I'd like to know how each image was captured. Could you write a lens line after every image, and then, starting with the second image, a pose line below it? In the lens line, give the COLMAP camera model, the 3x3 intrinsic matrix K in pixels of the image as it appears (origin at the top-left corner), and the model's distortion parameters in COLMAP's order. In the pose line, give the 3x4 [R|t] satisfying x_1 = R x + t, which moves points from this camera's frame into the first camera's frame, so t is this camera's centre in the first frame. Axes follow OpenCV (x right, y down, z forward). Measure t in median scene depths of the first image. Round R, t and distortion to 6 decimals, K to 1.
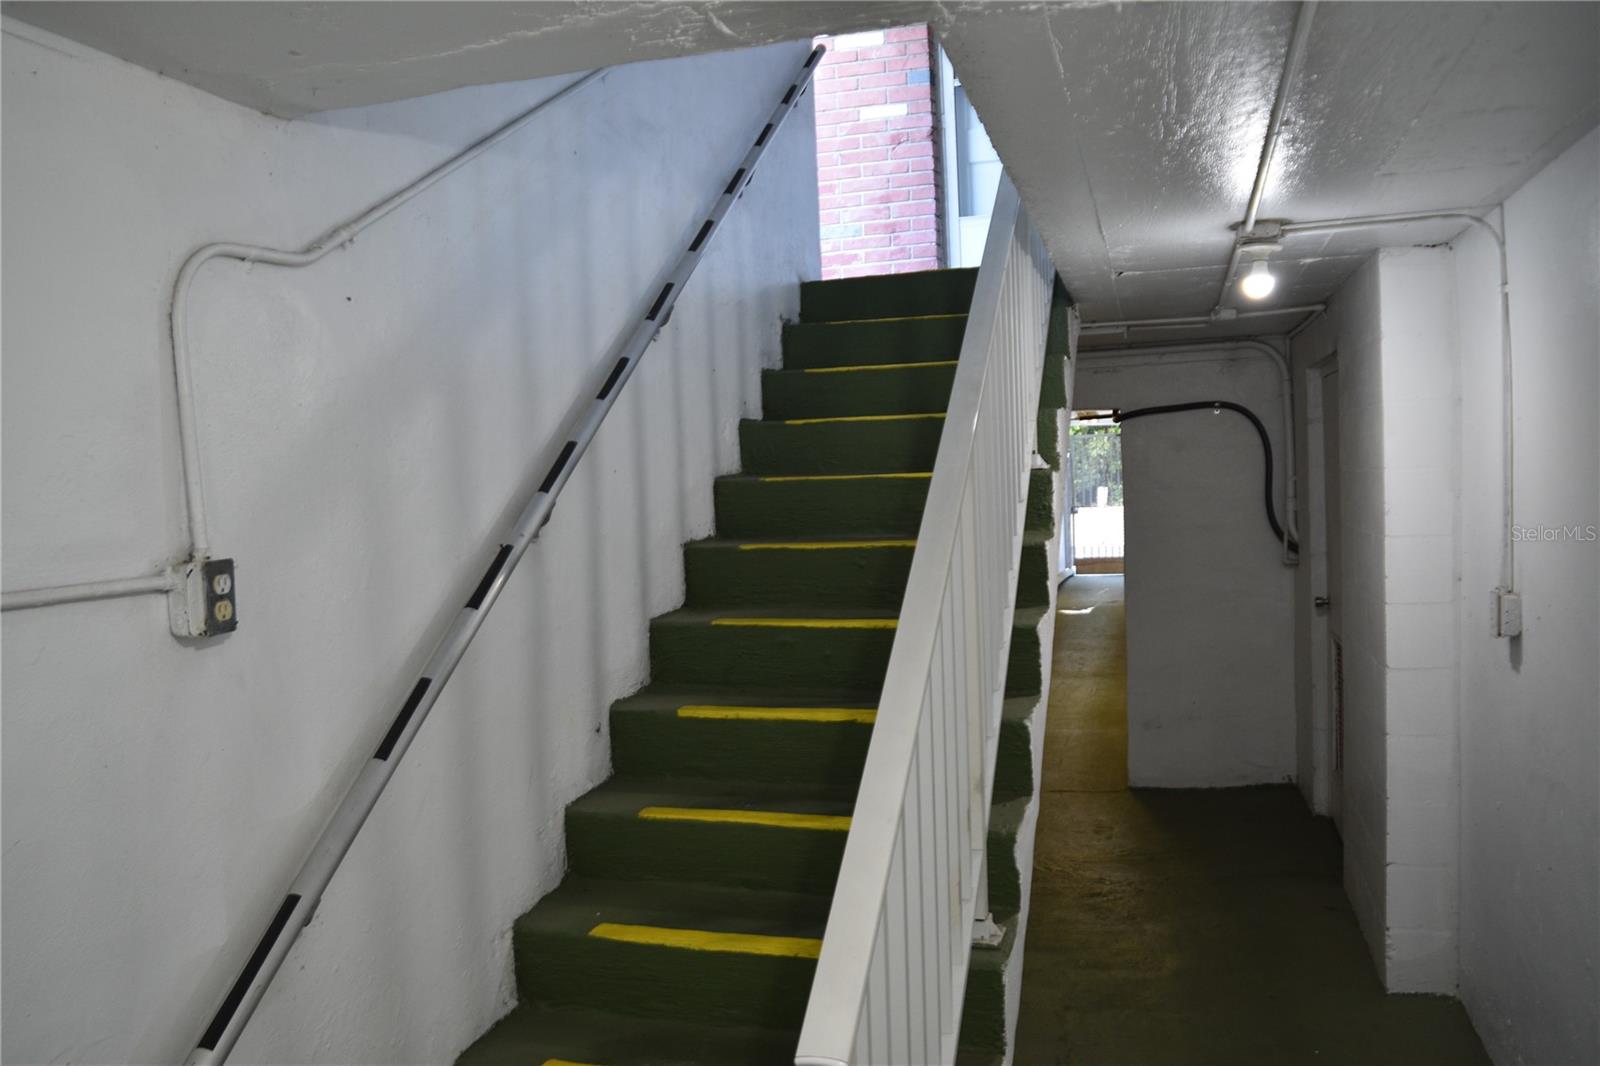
lens RADIAL K [[1267.8, 0, 800.9], [0, 1267.8, 532.5], [0, 0, 1]] dist [0.001052, 0.000361]
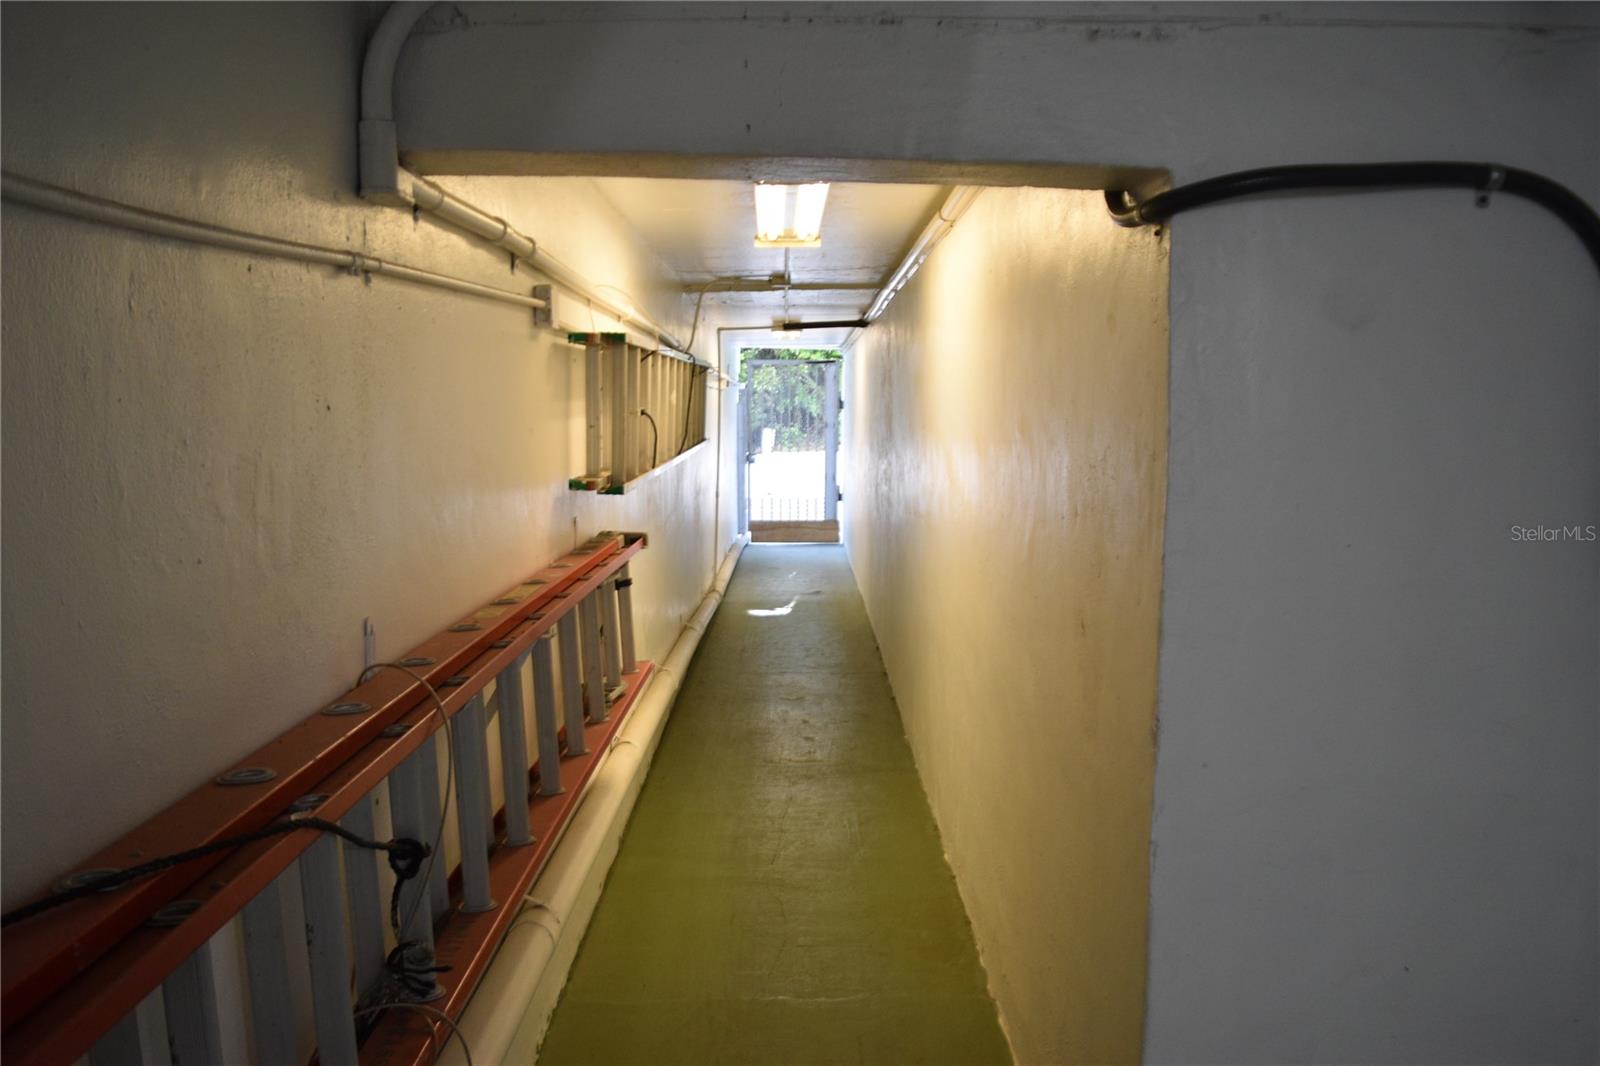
lens RADIAL K [[1267.8, 0, 806.8], [0, 1267.8, 520.9], [0, 0, 1]] dist [0.001052, 0.000361]
pose [[0.958926, 0.013888, 0.283317, 0.031927], [-0.025462, 0.998983, 0.037212, -0.009273], [-0.282512, -0.042897, 0.958304, 0.256767]]
